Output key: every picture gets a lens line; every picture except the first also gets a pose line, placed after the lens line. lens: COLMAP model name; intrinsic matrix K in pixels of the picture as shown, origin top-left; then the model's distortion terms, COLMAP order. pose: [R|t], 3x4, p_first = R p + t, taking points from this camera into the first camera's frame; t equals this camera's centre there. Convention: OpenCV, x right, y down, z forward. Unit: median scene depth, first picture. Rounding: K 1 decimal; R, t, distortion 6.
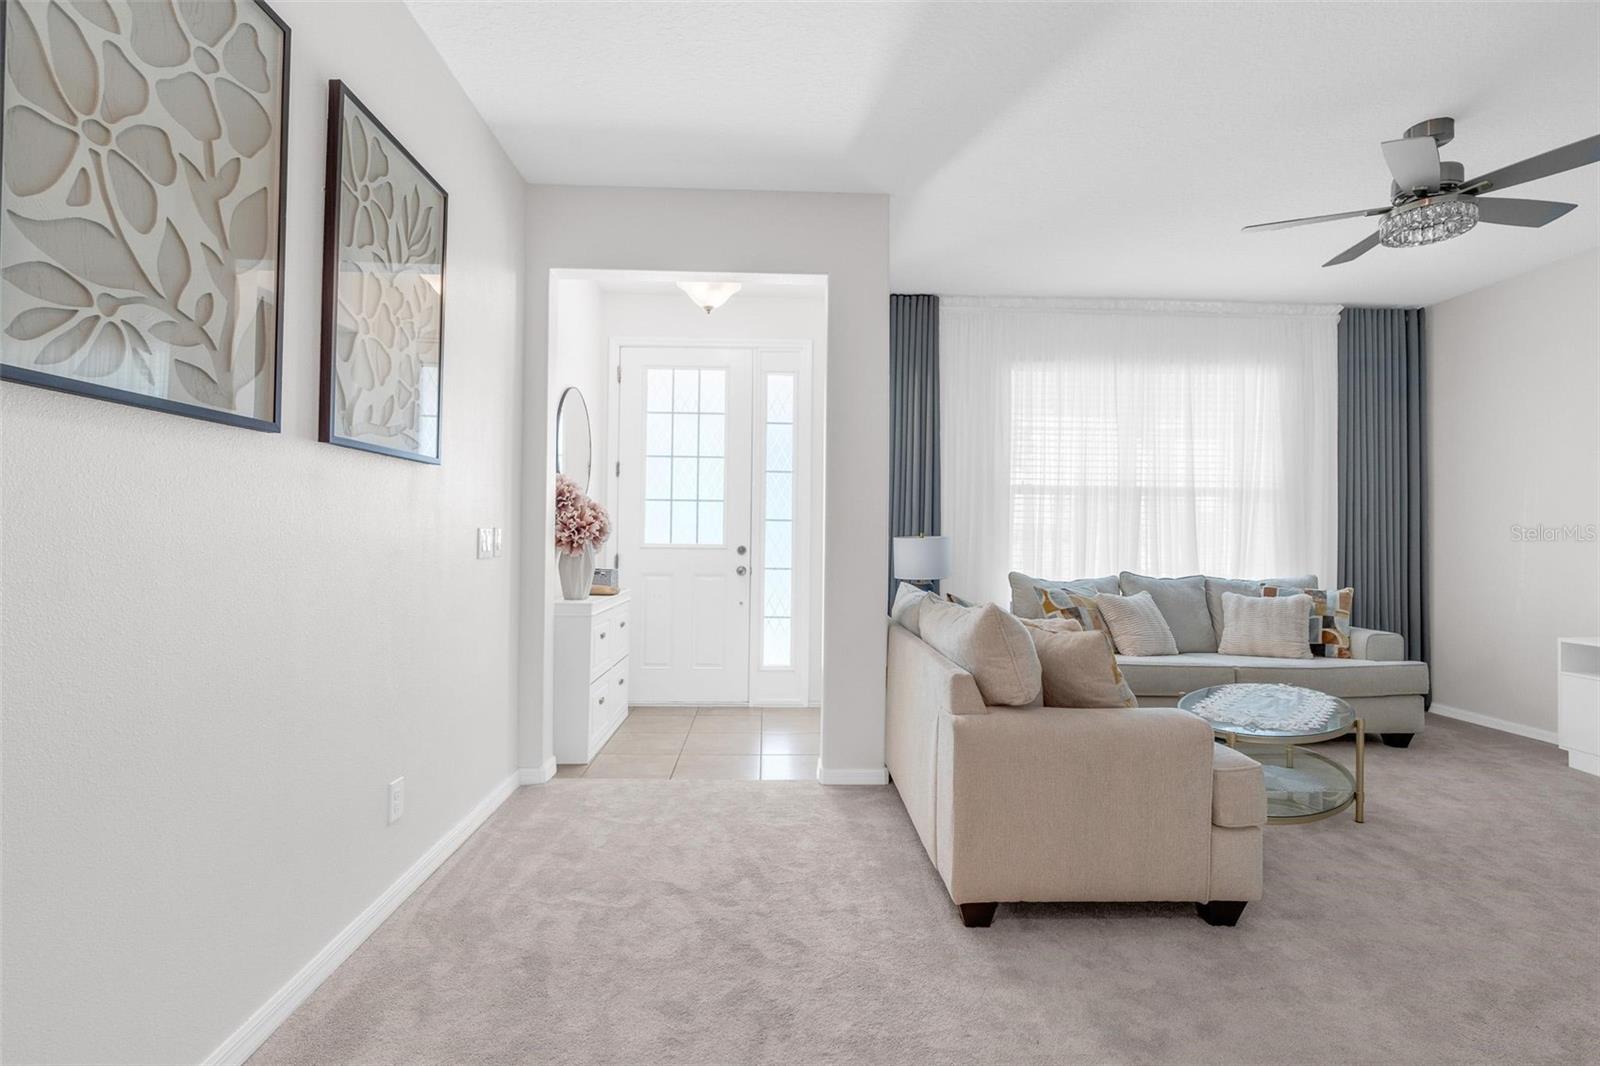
lens RADIAL K [[724.3, 0, 793.8], [0, 724.3, 520.7], [0, 0, 1]] dist [-0.008001, 0.000424]
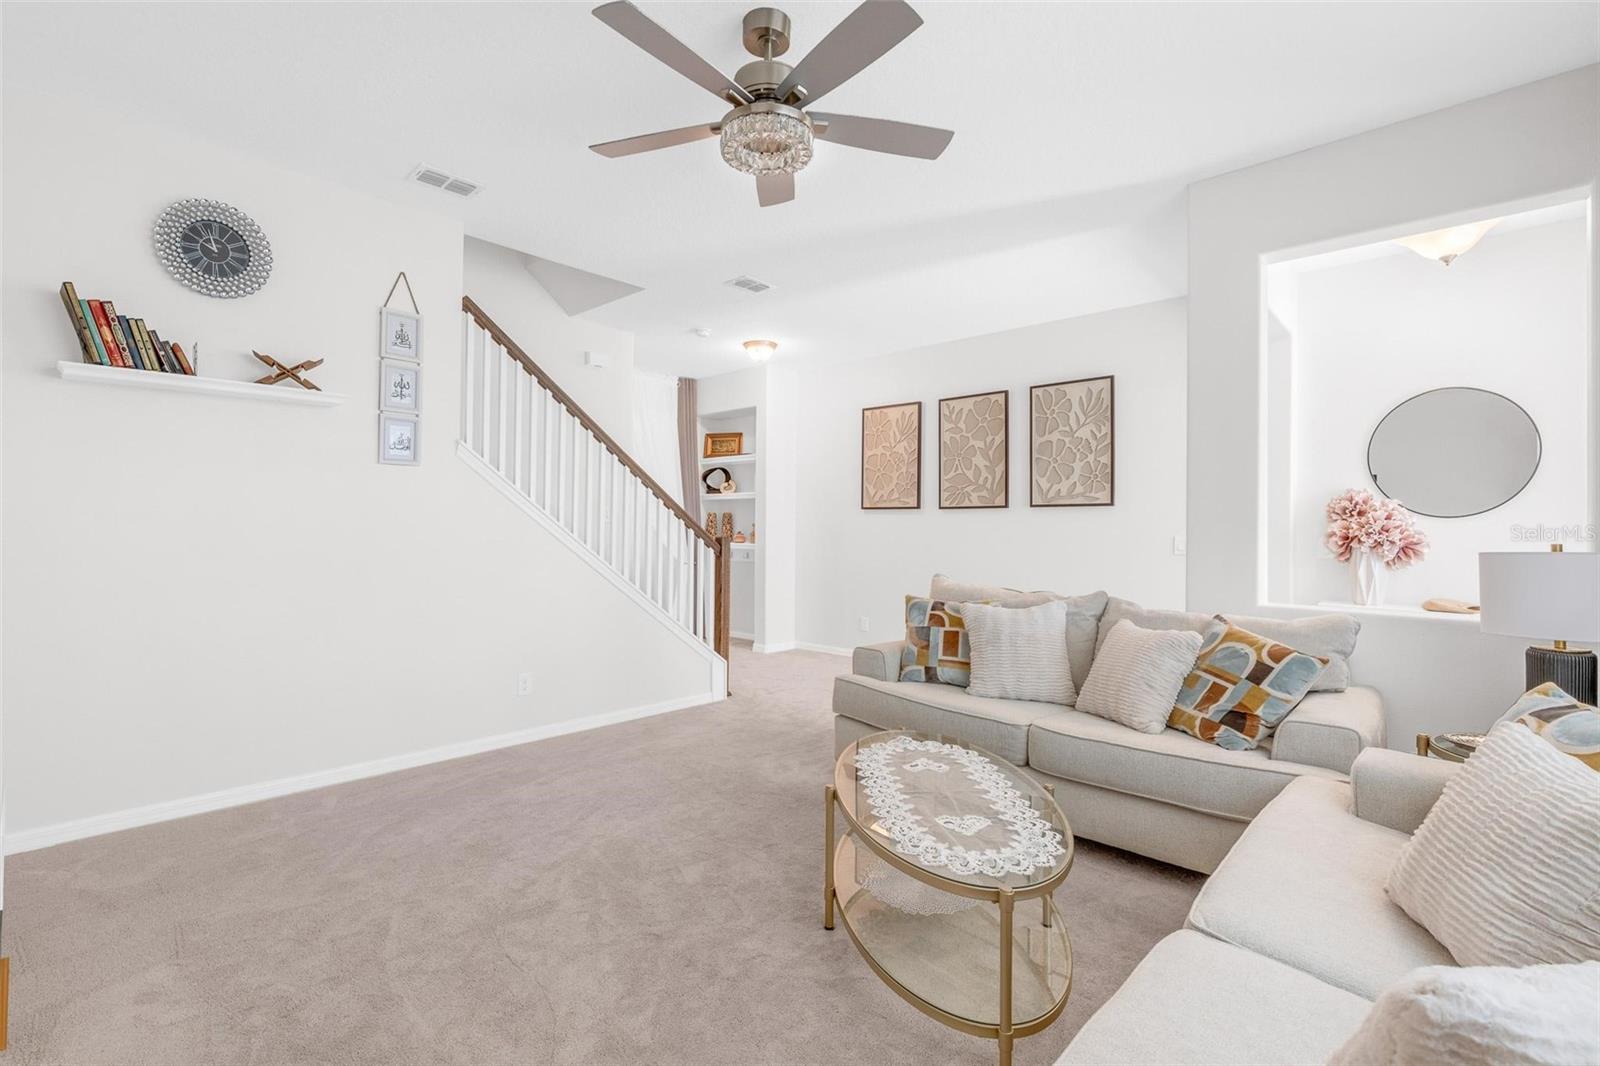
lens RADIAL K [[724.3, 0, 793.8], [0, 724.3, 520.7], [0, 0, 1]] dist [-0.008001, 0.000424]
pose [[-0.701655, -0.028307, -0.711955, 2.829988], [-0.000609, 0.999234, -0.039129, 0.087276], [0.712517, -0.027021, -0.701134, 3.087438]]
